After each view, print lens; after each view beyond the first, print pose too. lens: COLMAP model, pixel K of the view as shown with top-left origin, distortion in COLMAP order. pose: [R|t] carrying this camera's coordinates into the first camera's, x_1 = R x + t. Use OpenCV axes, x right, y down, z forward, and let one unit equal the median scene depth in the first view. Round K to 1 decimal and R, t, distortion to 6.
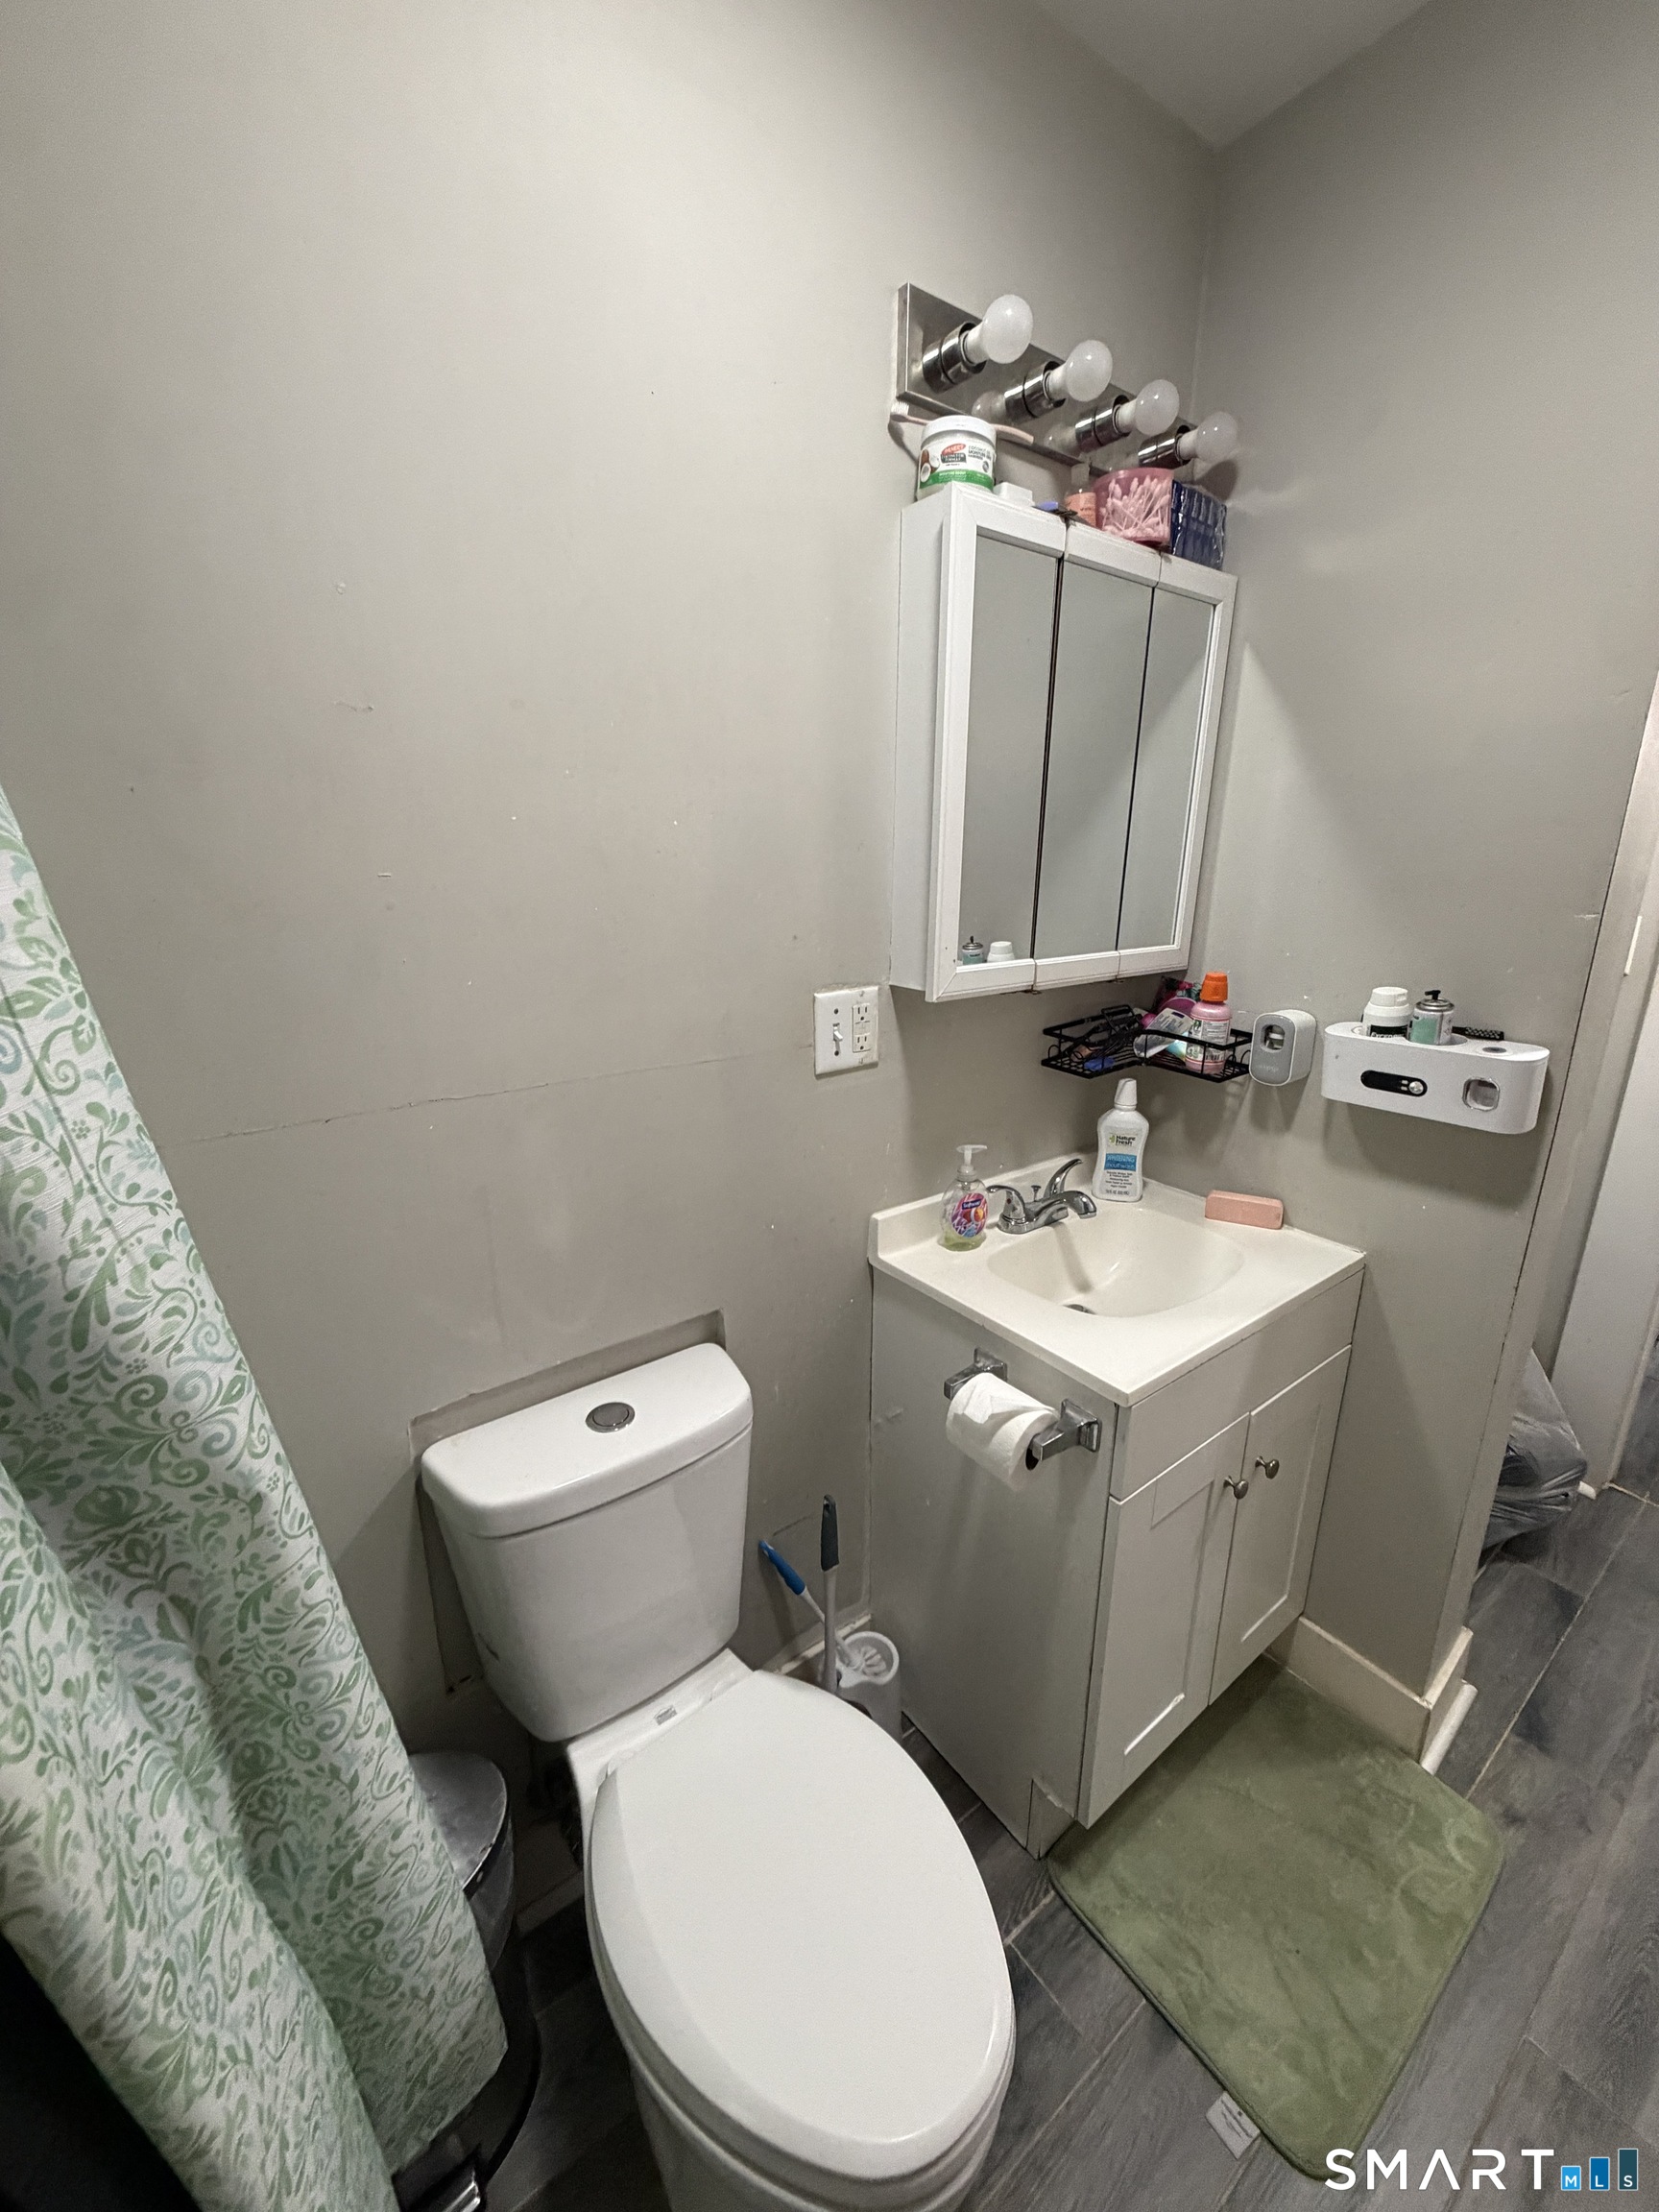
lens RADIAL K [[873.8, 0, 827.0], [0, 873.8, 1107.5], [0, 0, 1]] dist [-0.002812, 0.000620]
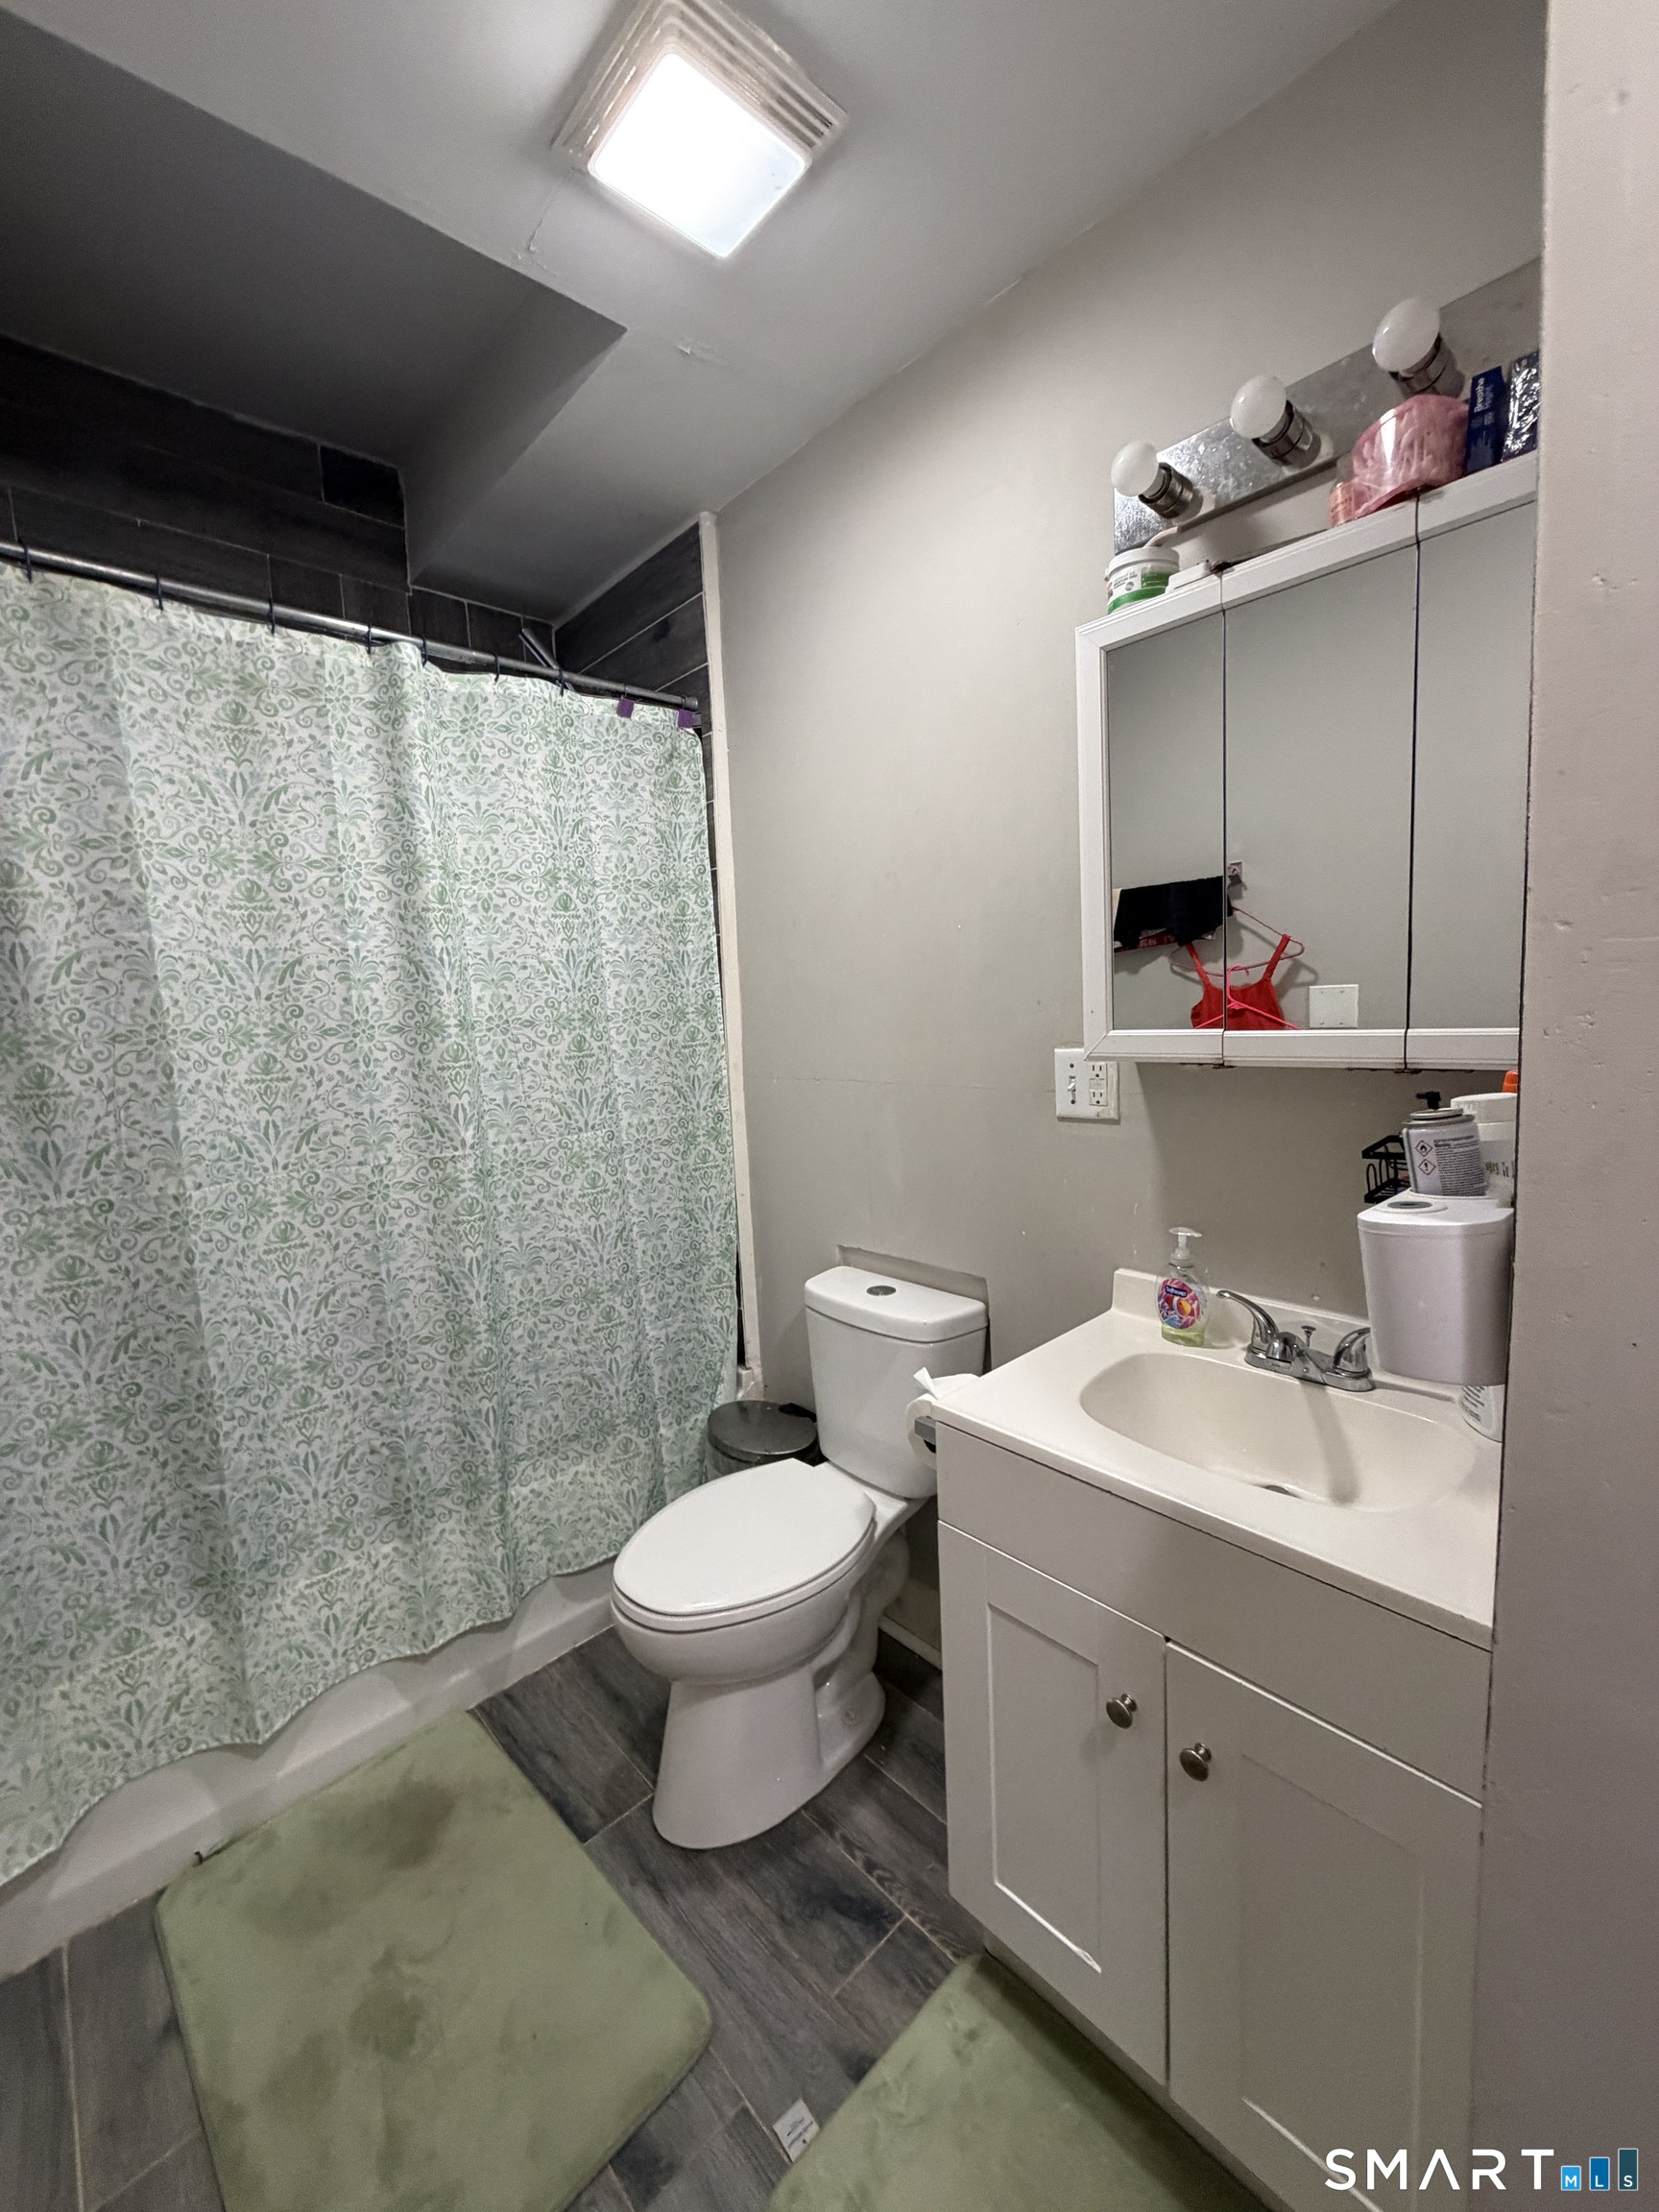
lens RADIAL K [[873.8, 0, 827.8], [0, 873.8, 1100.7], [0, 0, 1]] dist [-0.002812, 0.000620]
pose [[0.105608, 0.109624, -0.988347, 1.127194], [-0.229623, 0.969732, 0.083024, -0.085653], [0.967533, 0.218179, 0.127583, 0.537016]]
